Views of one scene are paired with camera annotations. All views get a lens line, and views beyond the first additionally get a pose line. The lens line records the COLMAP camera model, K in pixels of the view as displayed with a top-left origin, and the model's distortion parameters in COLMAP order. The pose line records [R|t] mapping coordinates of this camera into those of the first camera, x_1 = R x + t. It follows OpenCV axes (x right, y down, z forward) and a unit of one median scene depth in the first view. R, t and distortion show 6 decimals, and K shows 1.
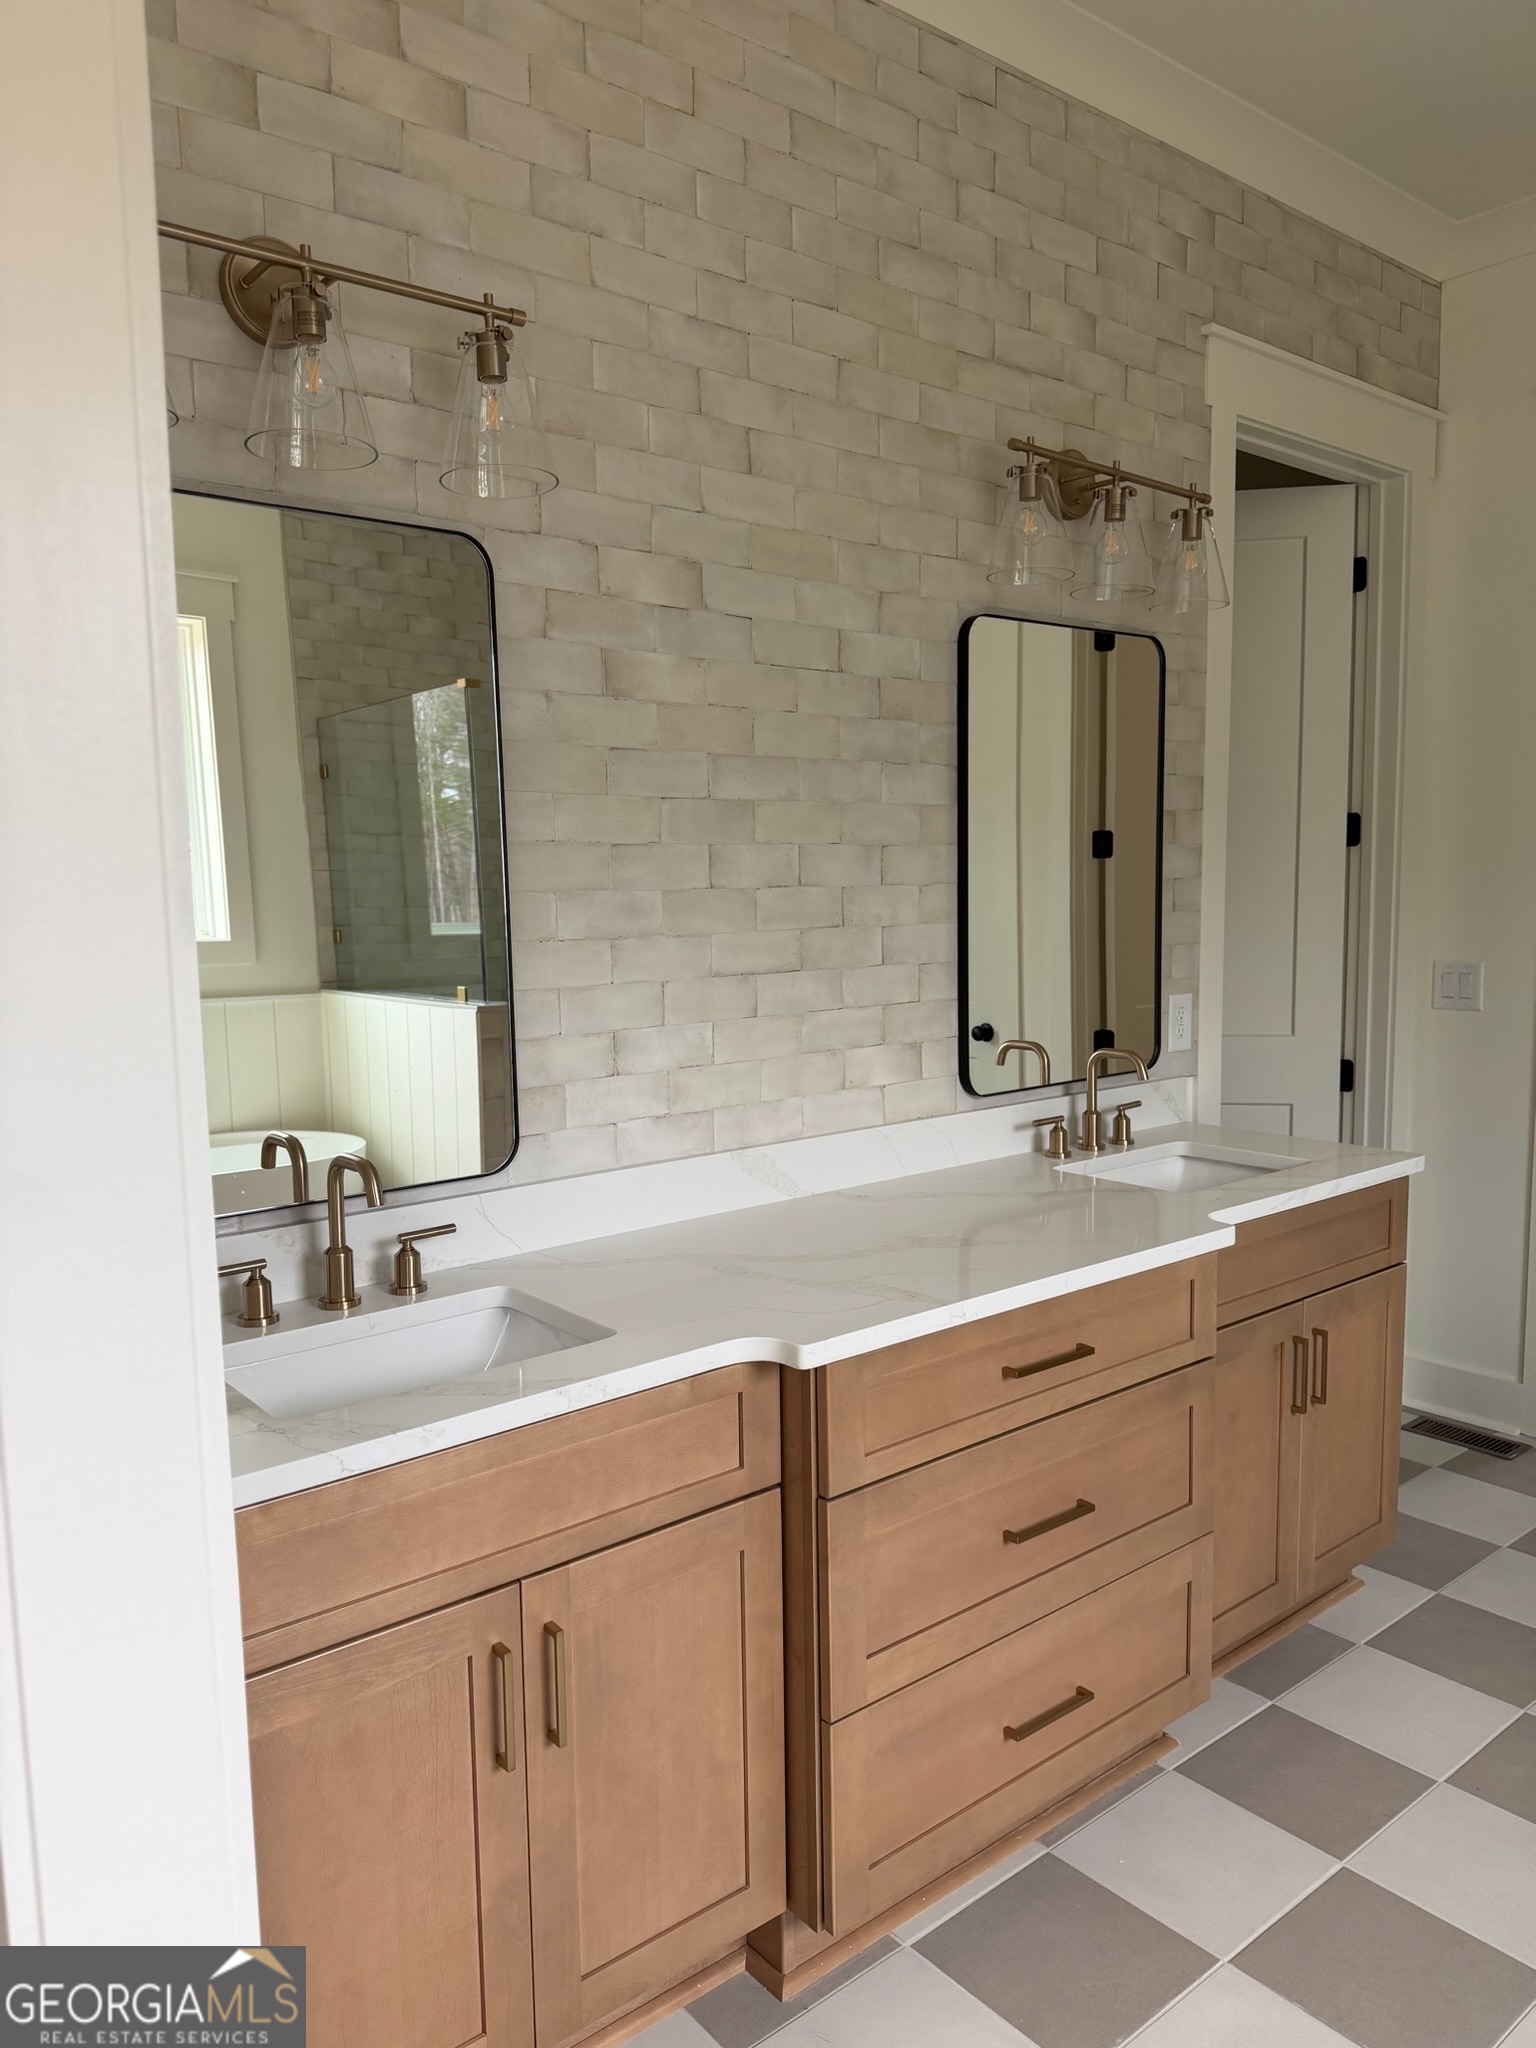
lens RADIAL K [[1470.4, 0, 769.2], [0, 1470.4, 1040.3], [0, 0, 1]] dist [0.112398, -0.207711]
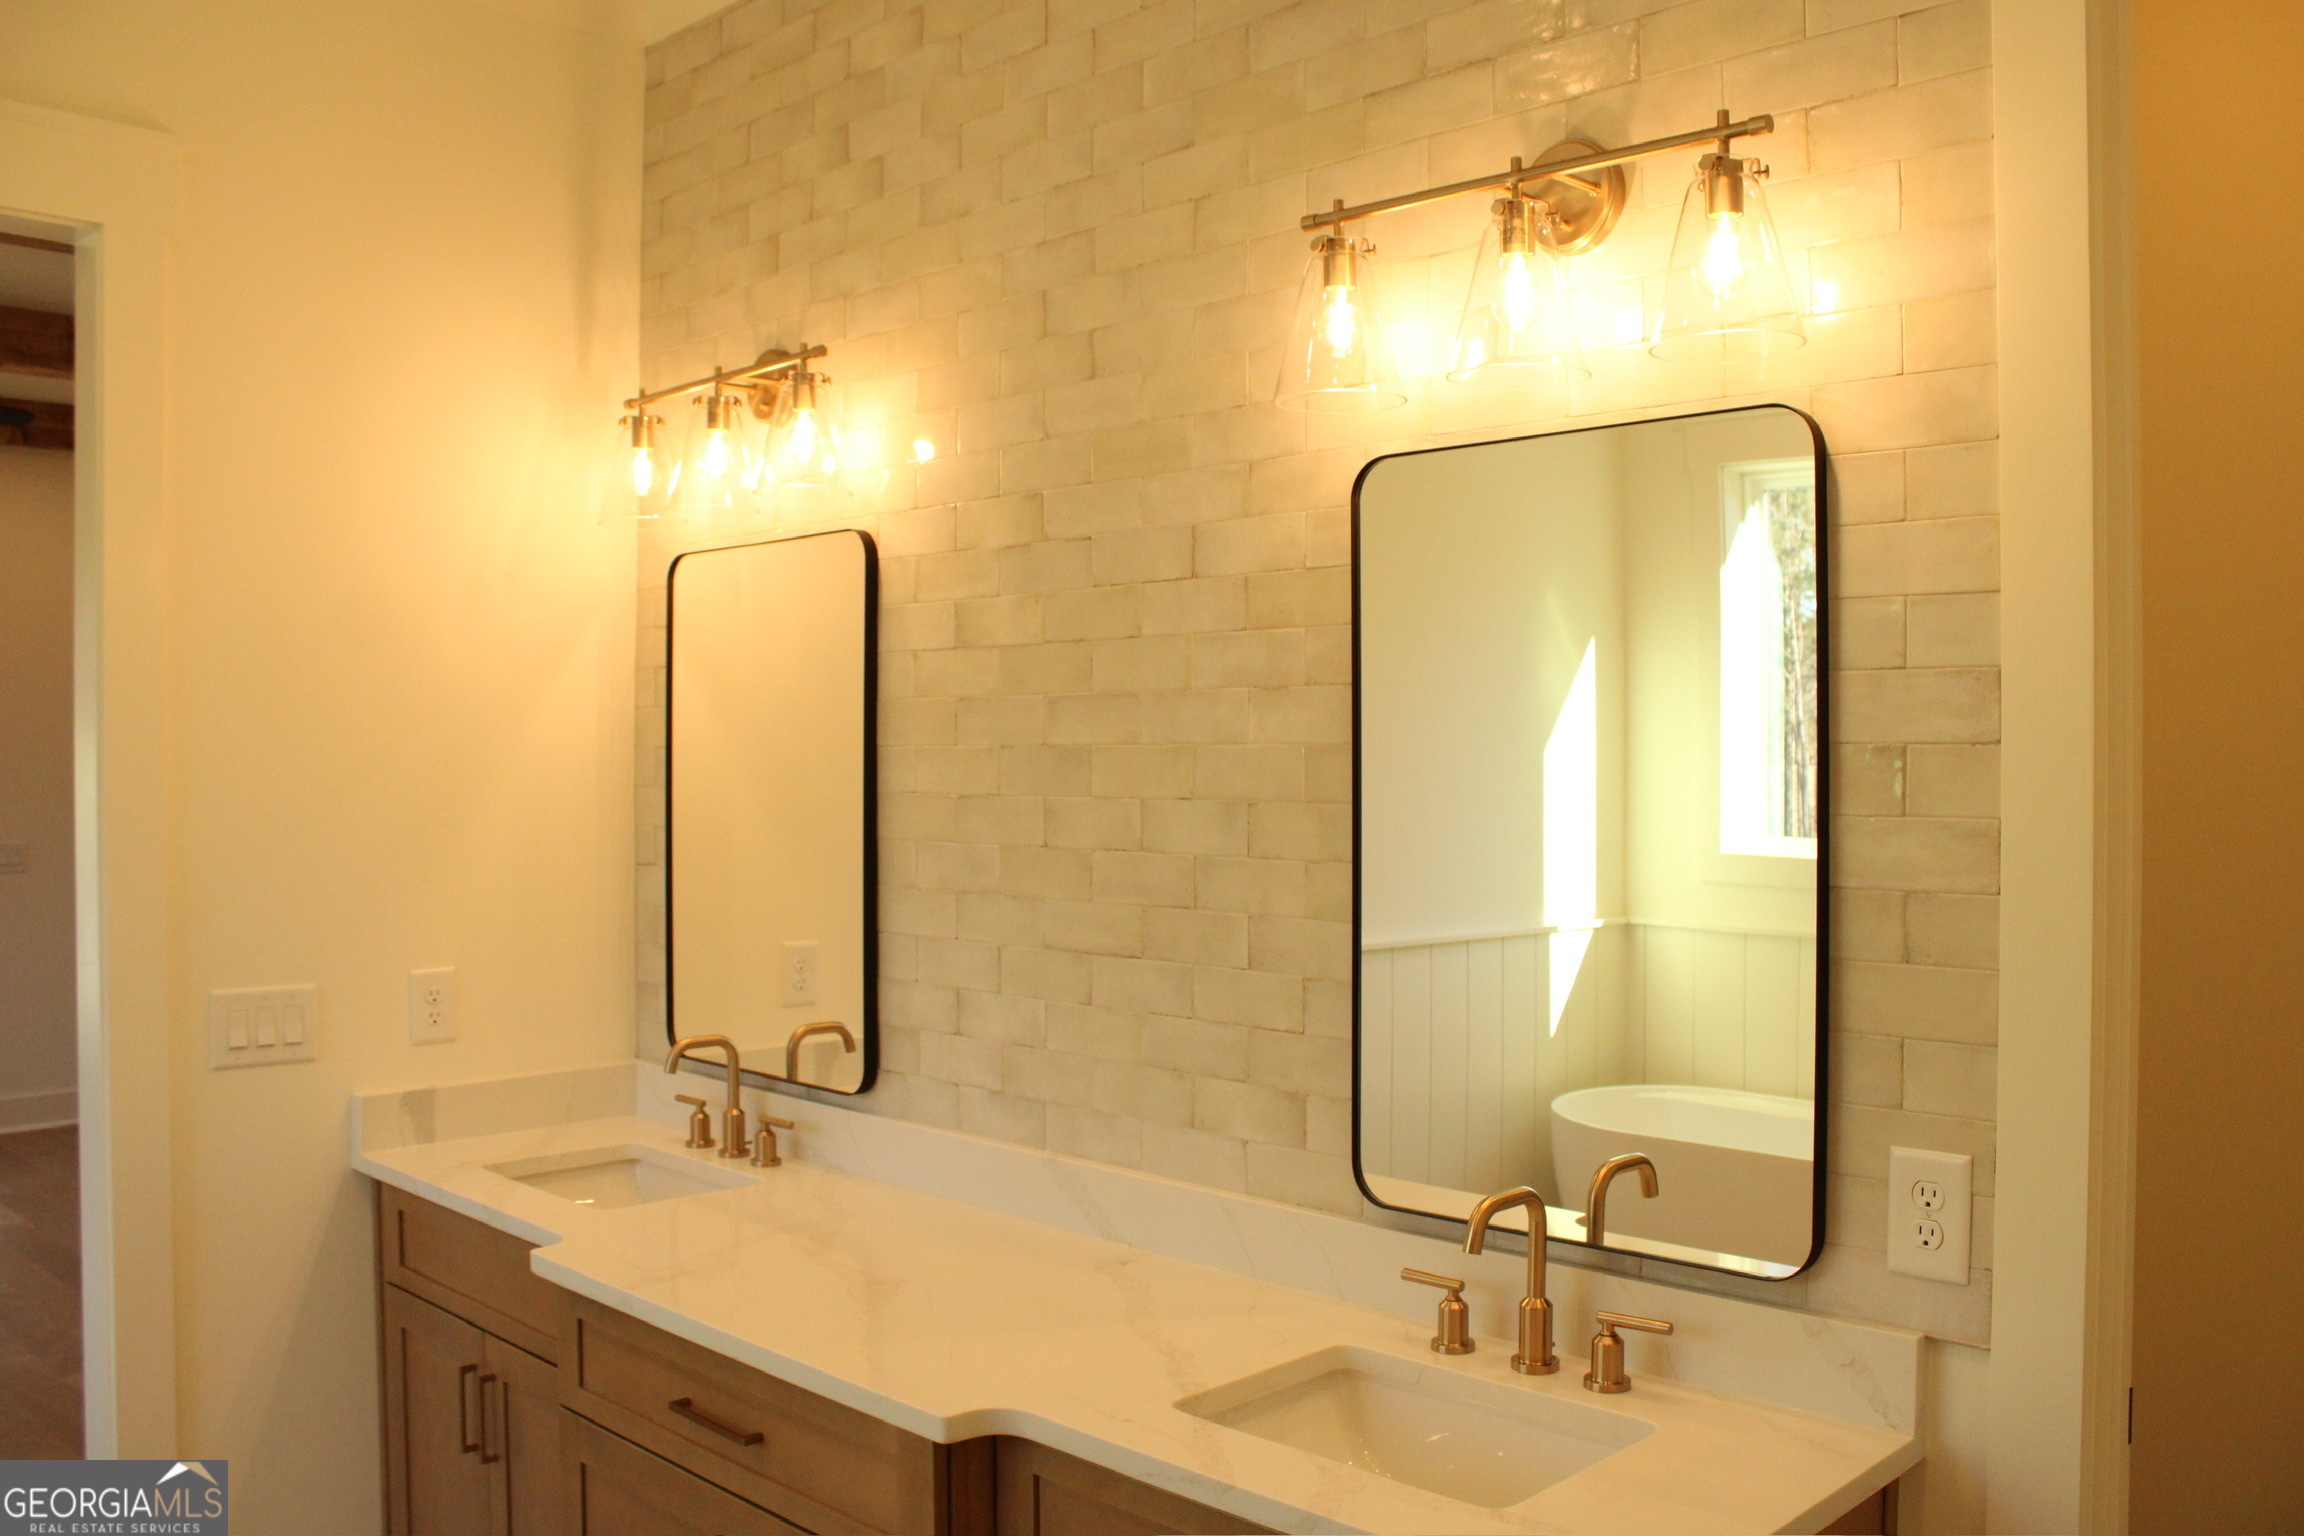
lens RADIAL K [[1900.2, 0, 1165.4], [0, 1900.2, 773.1], [0, 0, 1]] dist [-0.176761, 0.139084]
pose [[0.092952, 0.017027, -0.995525, 1.058997], [-0.116730, 0.993145, 0.006087, -0.157979], [0.988804, 0.115642, 0.094302, 0.935217]]
